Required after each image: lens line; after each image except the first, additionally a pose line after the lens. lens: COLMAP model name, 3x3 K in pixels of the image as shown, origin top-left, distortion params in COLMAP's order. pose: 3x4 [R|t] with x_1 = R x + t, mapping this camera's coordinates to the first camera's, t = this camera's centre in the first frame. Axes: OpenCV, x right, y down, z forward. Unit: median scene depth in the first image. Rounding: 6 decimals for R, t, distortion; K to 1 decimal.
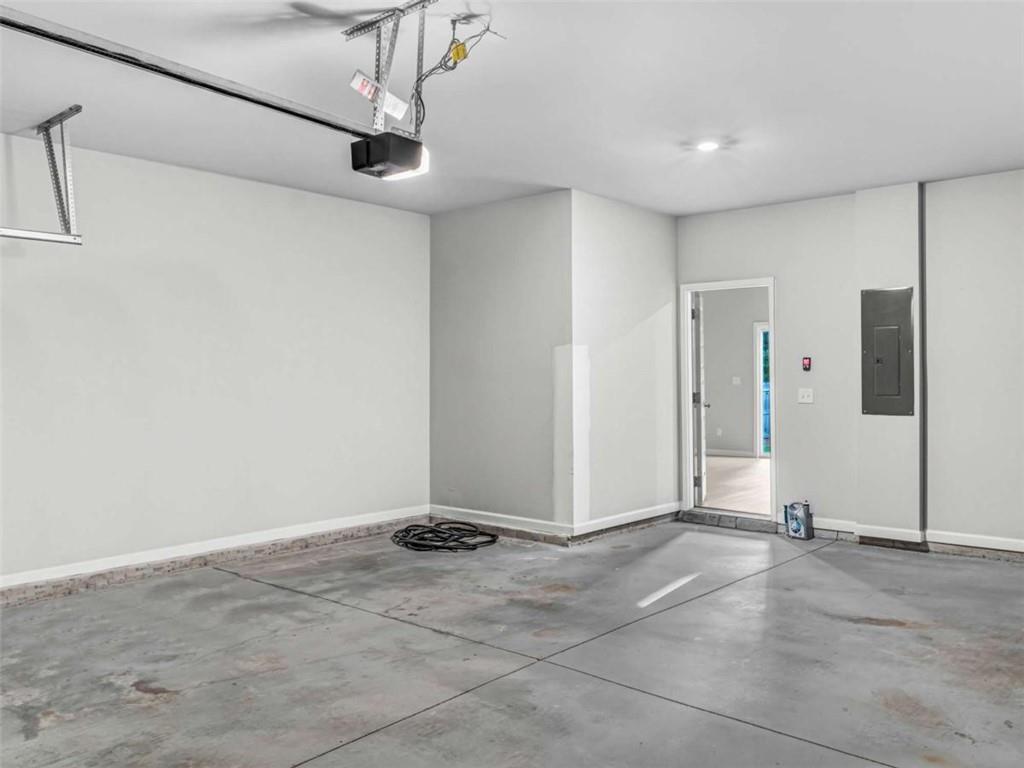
lens RADIAL K [[810.7, 0, 516.2], [0, 810.7, 361.4], [0, 0, 1]] dist [-0.007046, -0.007432]
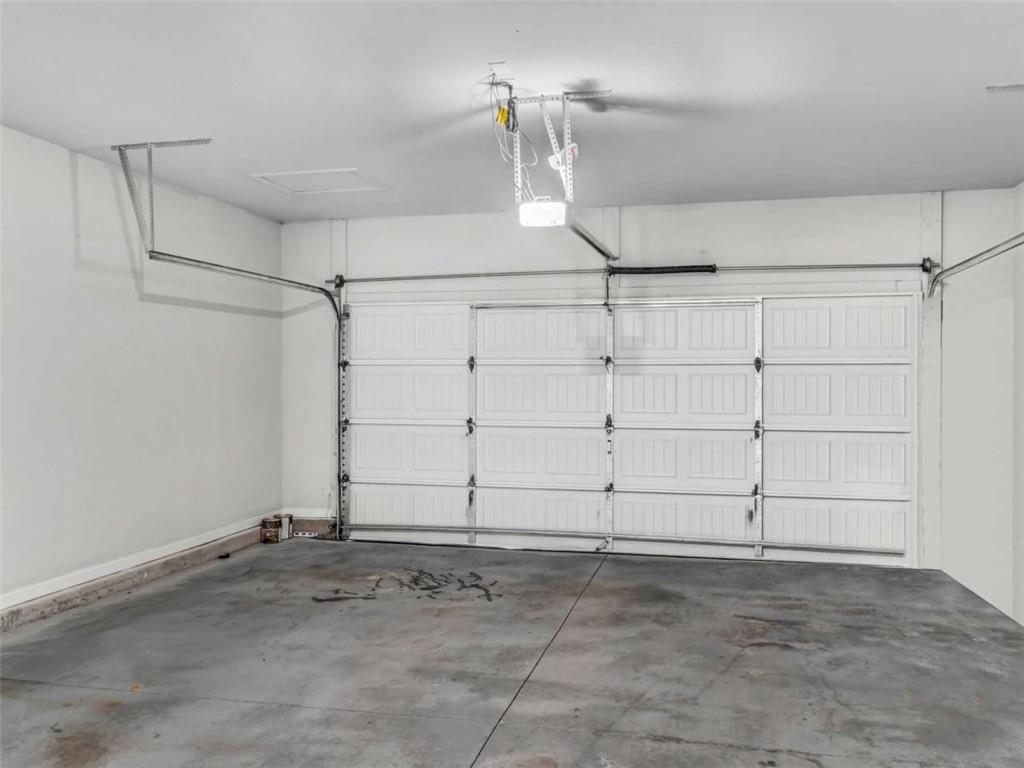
lens RADIAL K [[810.7, 0, 516.2], [0, 810.7, 361.4], [0, 0, 1]] dist [-0.007046, -0.007432]
pose [[-0.878462, -0.004420, -0.477792, 0.445966], [0.013014, 0.999365, -0.033173, 0.018917], [0.477635, -0.035360, -0.877847, 1.870036]]
